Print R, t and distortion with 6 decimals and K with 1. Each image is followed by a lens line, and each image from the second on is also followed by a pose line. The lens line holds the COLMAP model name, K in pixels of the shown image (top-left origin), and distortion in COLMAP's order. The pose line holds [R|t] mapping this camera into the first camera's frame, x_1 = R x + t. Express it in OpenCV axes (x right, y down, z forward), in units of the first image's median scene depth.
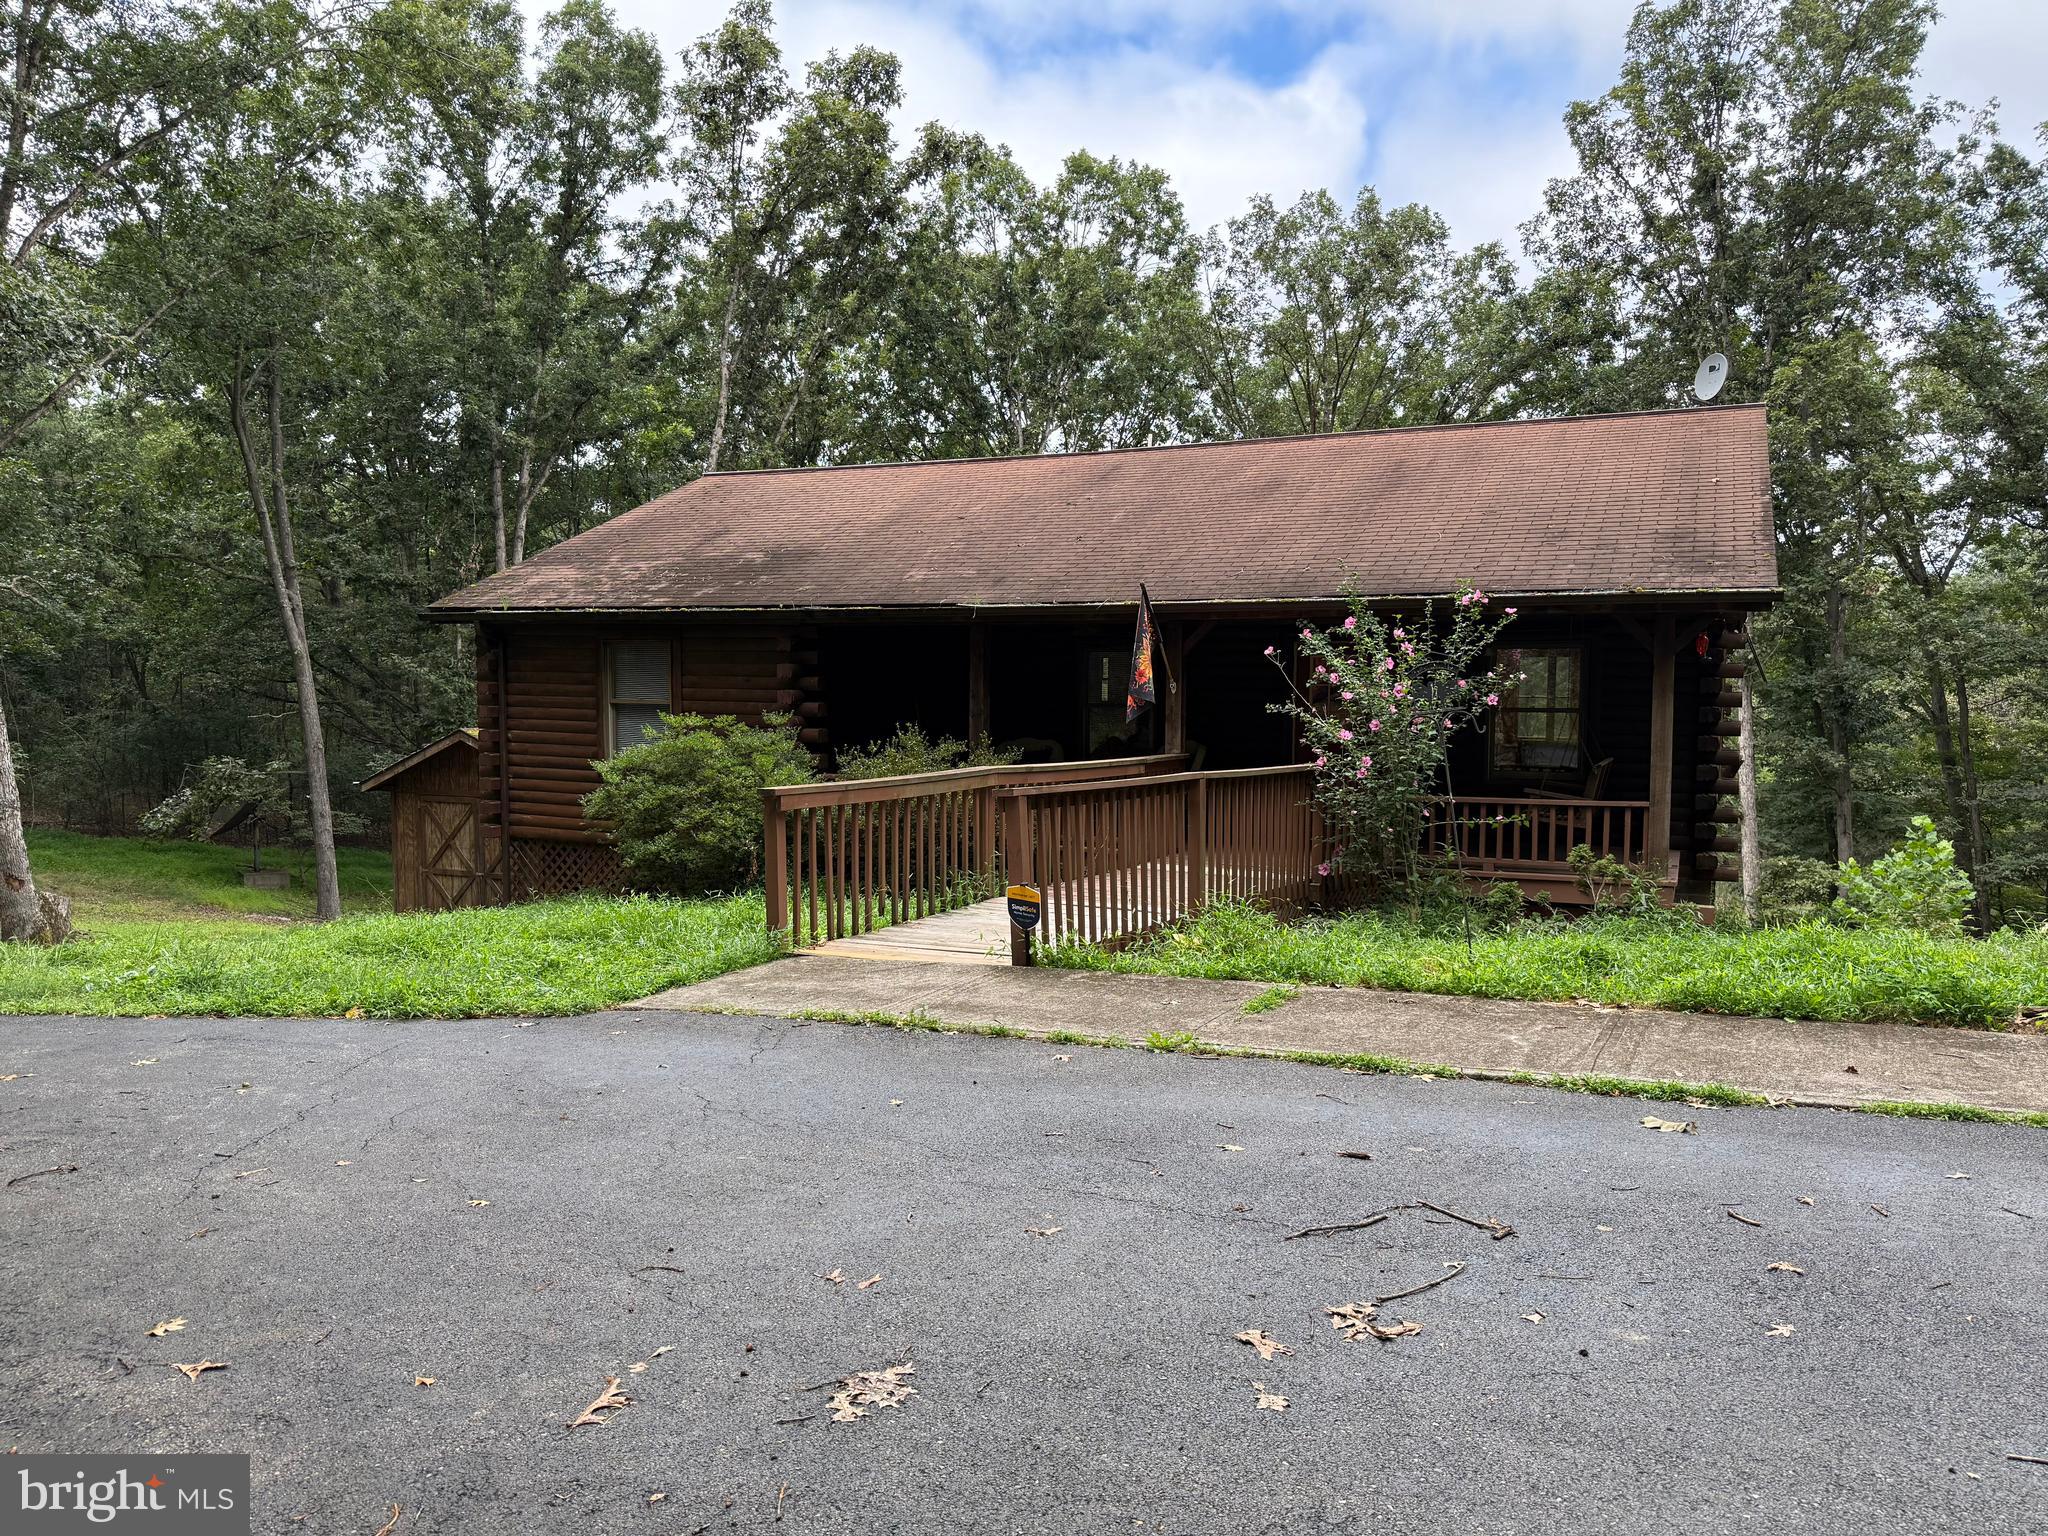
lens RADIAL K [[1454.4, 0, 1024.0], [0, 1454.4, 768.0], [0, 0, 1]] dist [0.000293, 0.002678]
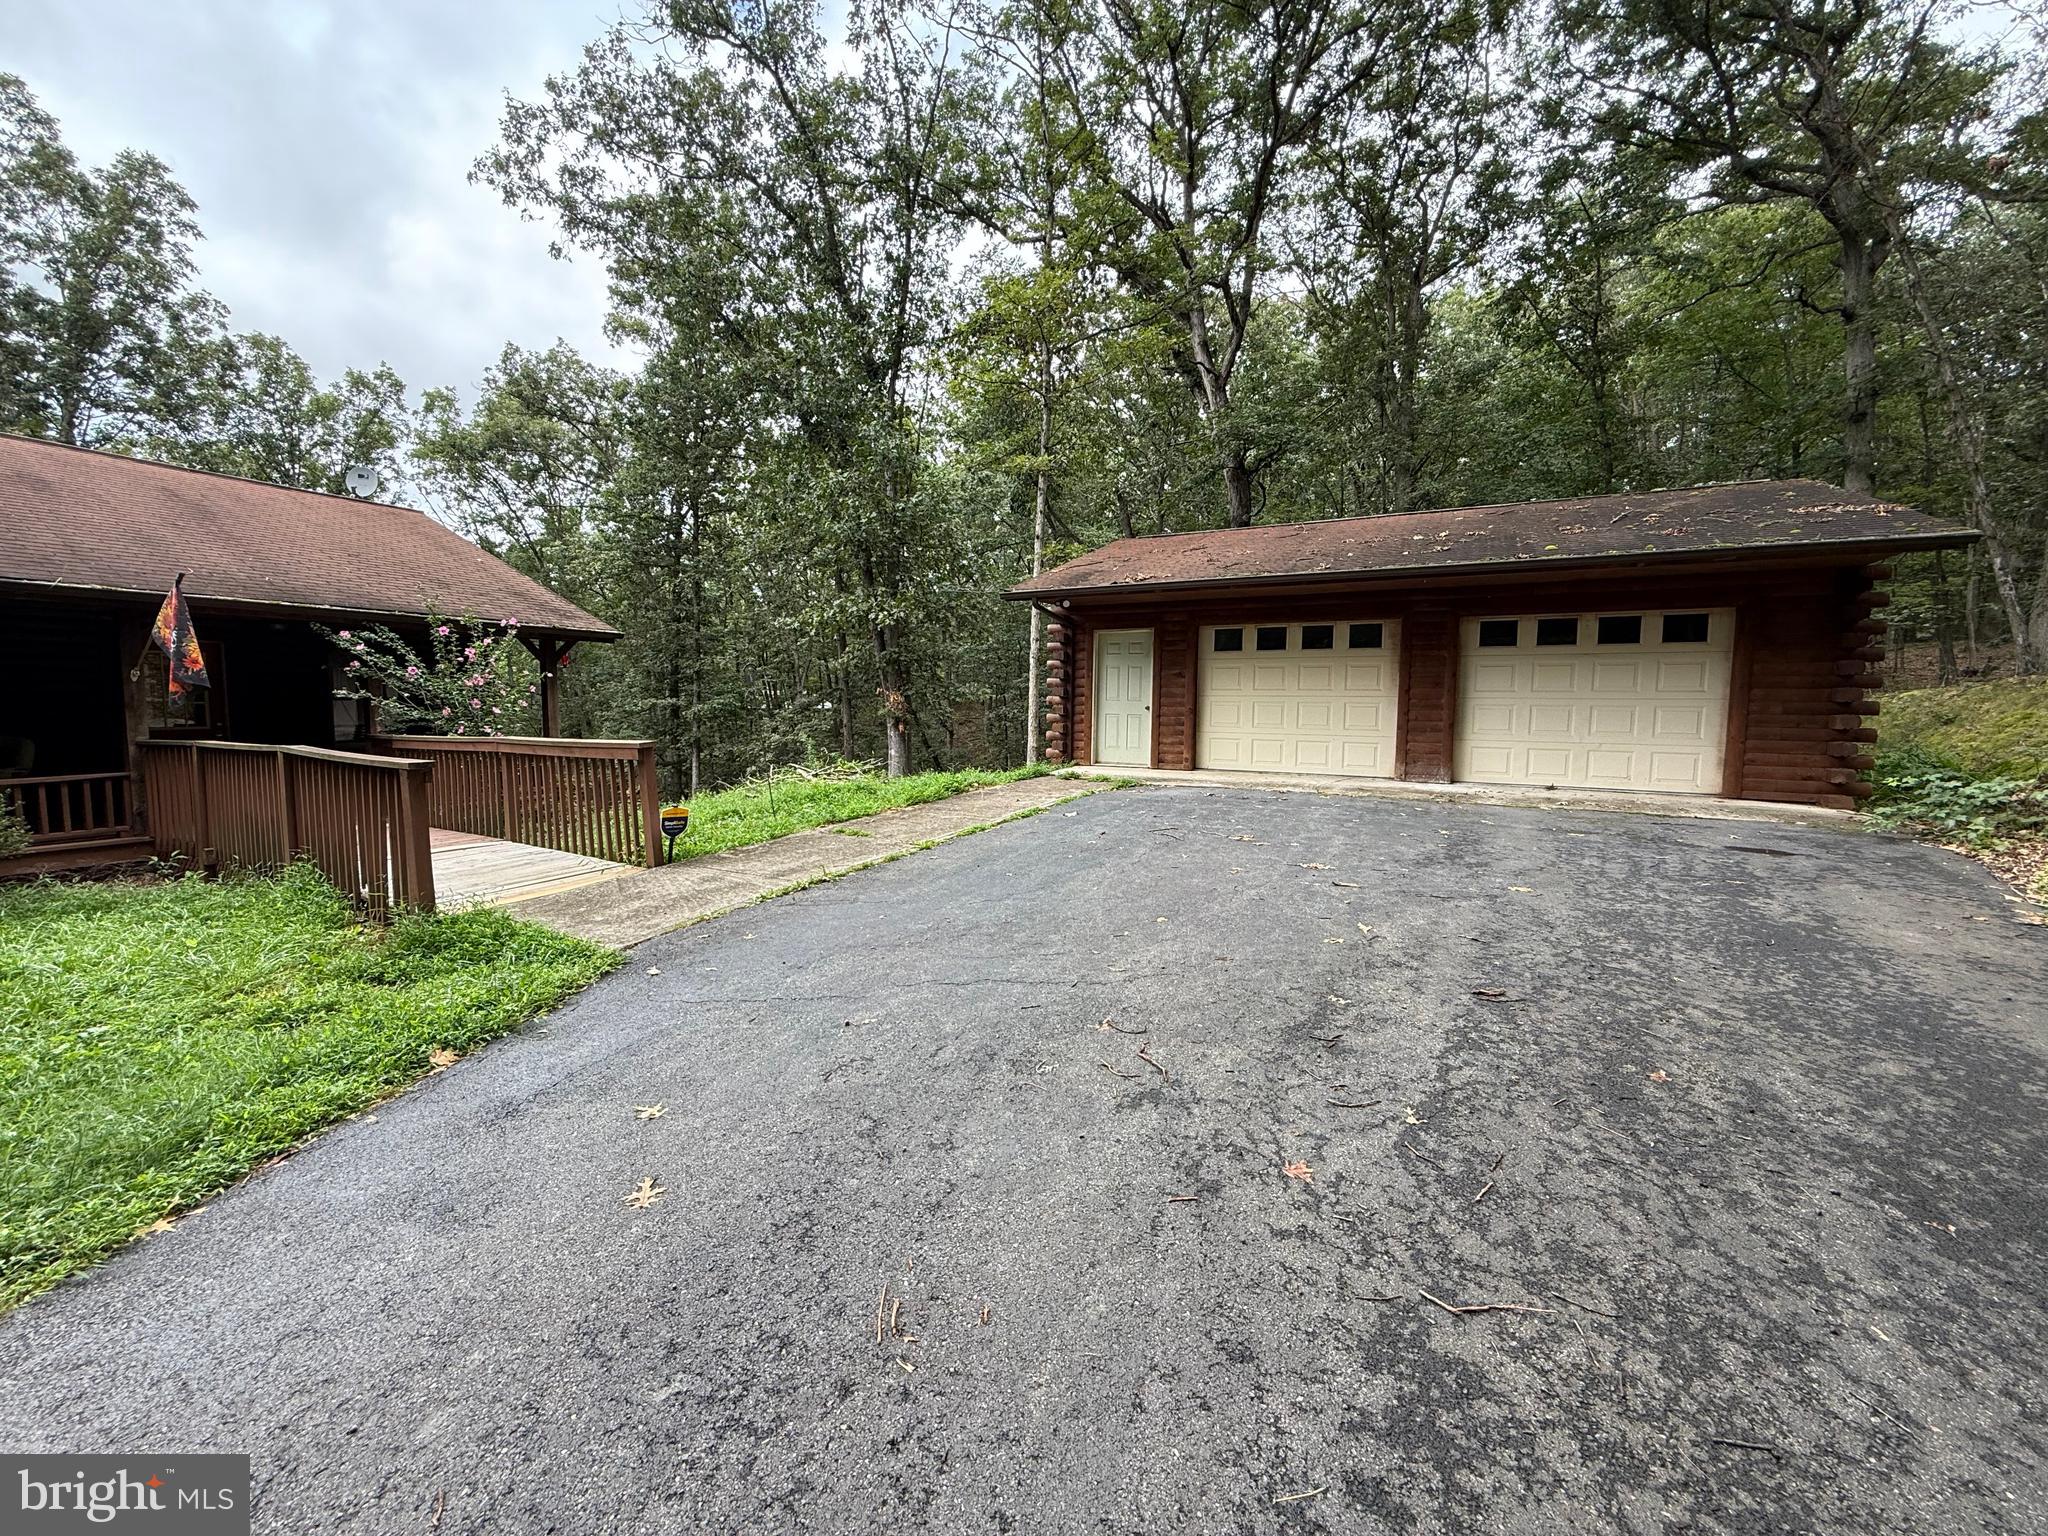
lens RADIAL K [[815.9, 0, 1030.3], [0, 815.9, 758.3], [0, 0, 1]] dist [0.001774, -0.000228]
pose [[0.047700, -0.074638, 0.996069, -0.196874], [0.056445, 0.995812, 0.071915, -0.001531], [-0.997266, 0.052793, 0.051713, 0.147577]]
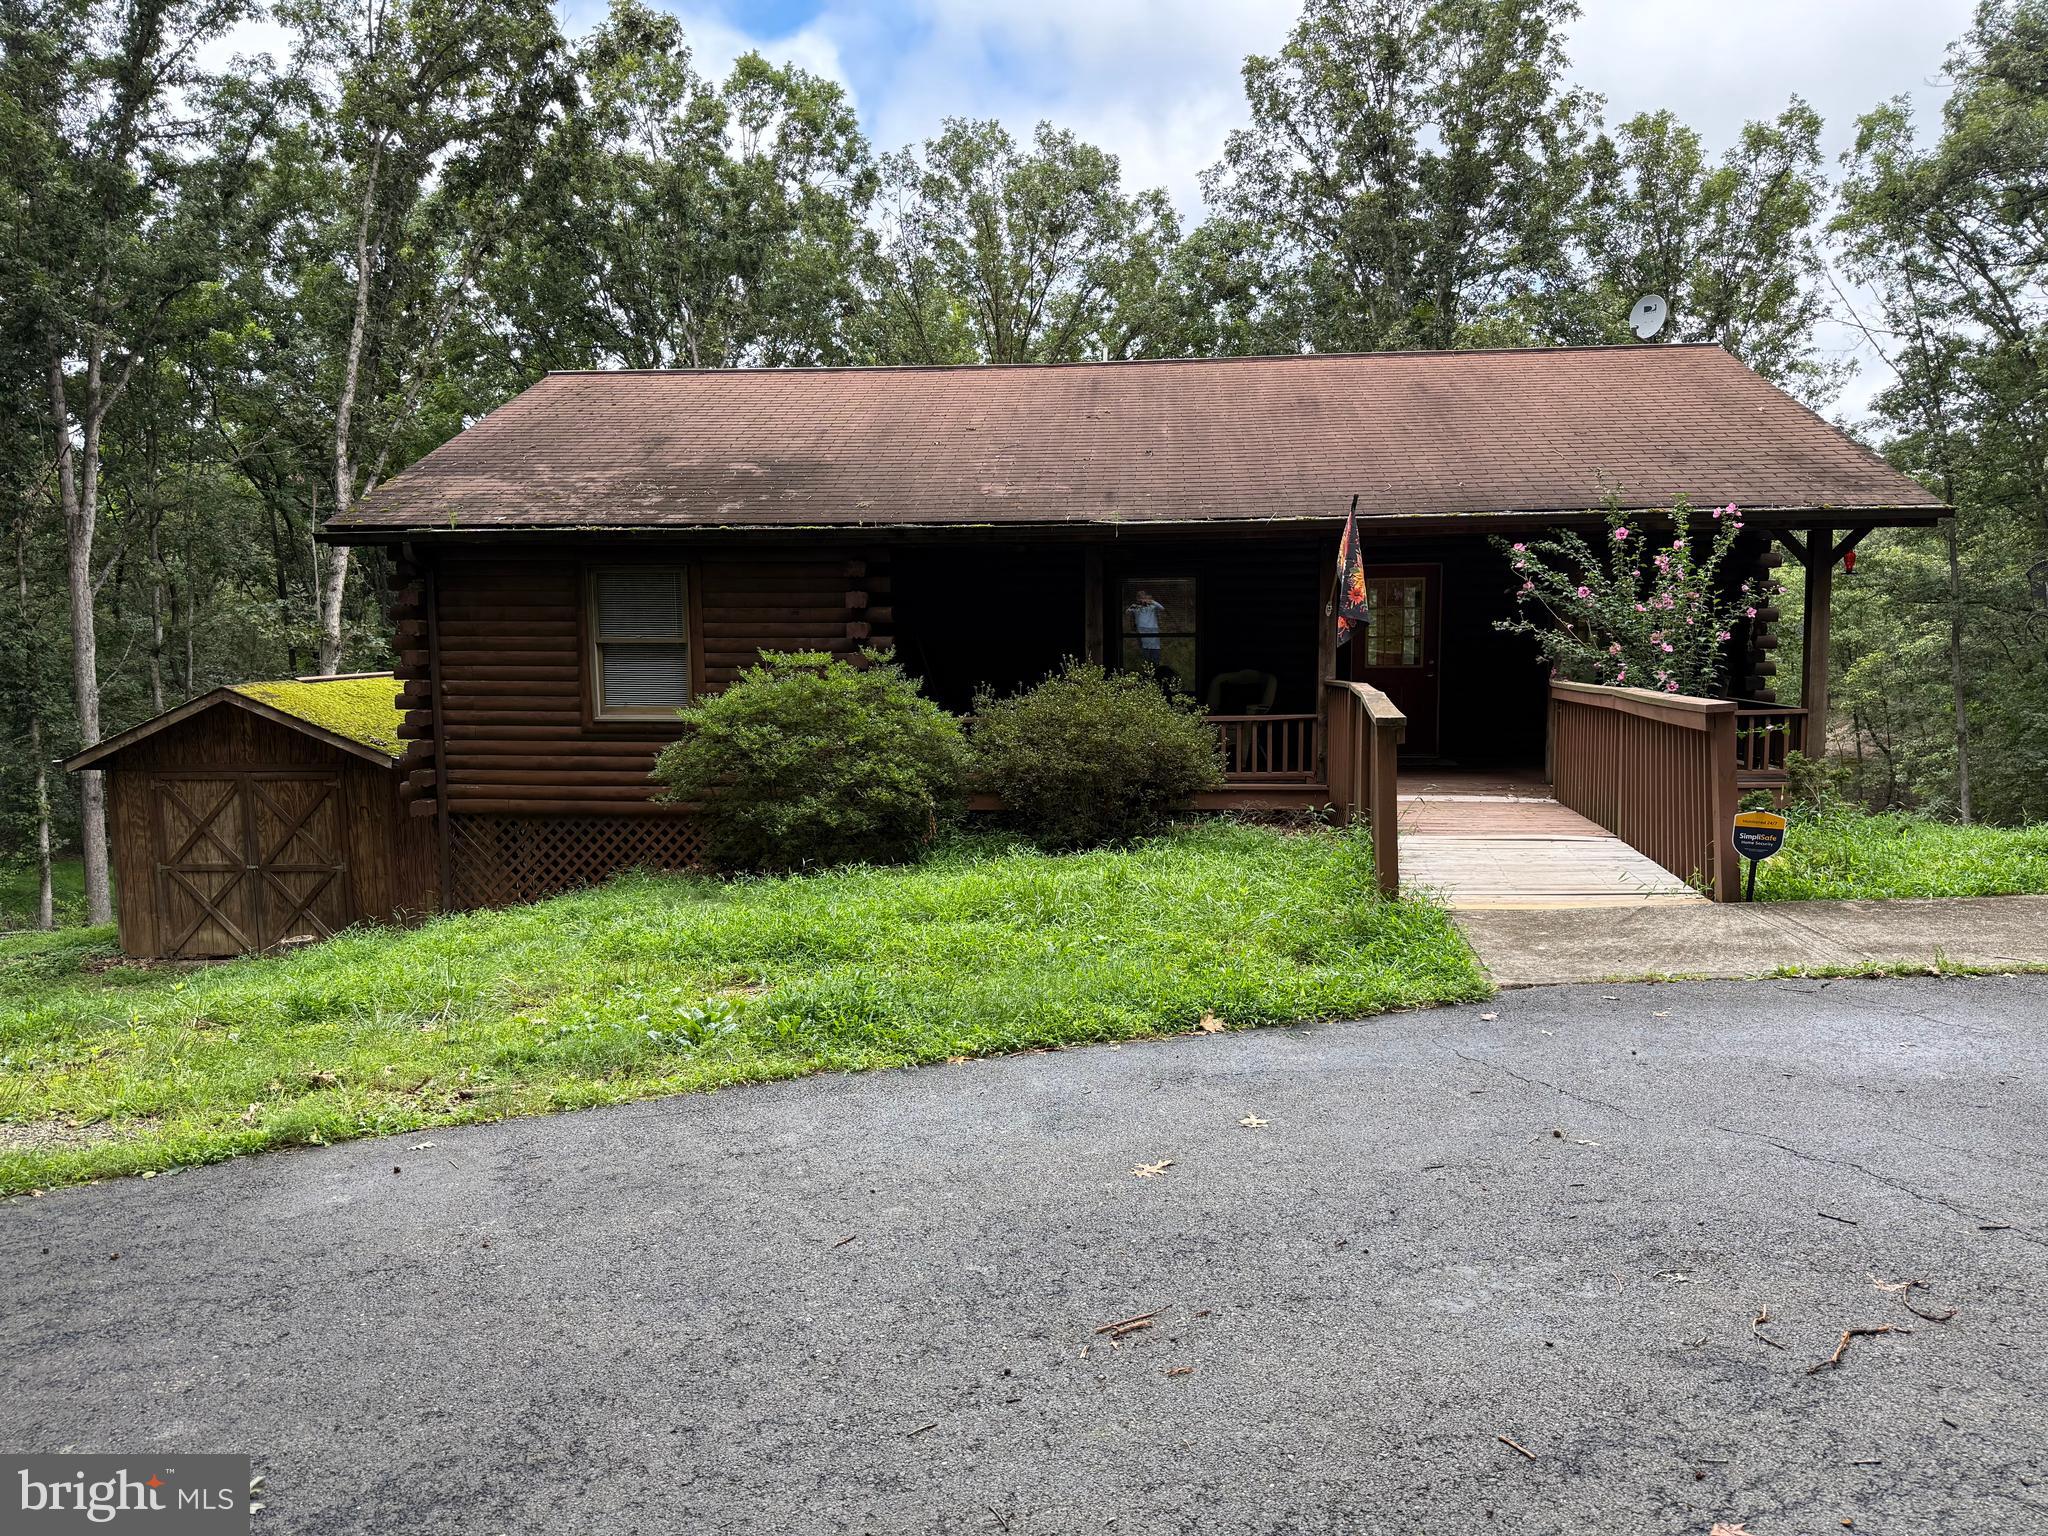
lens RADIAL K [[1449.2, 0, 1015.9], [0, 1449.2, 764.3], [0, 0, 1]] dist [0.049399, -0.078491]
pose [[0.941082, -0.046916, 0.334909, -0.180662], [0.036005, 0.998601, 0.038716, 0.000271], [-0.336257, -0.024376, 0.941455, 0.075782]]
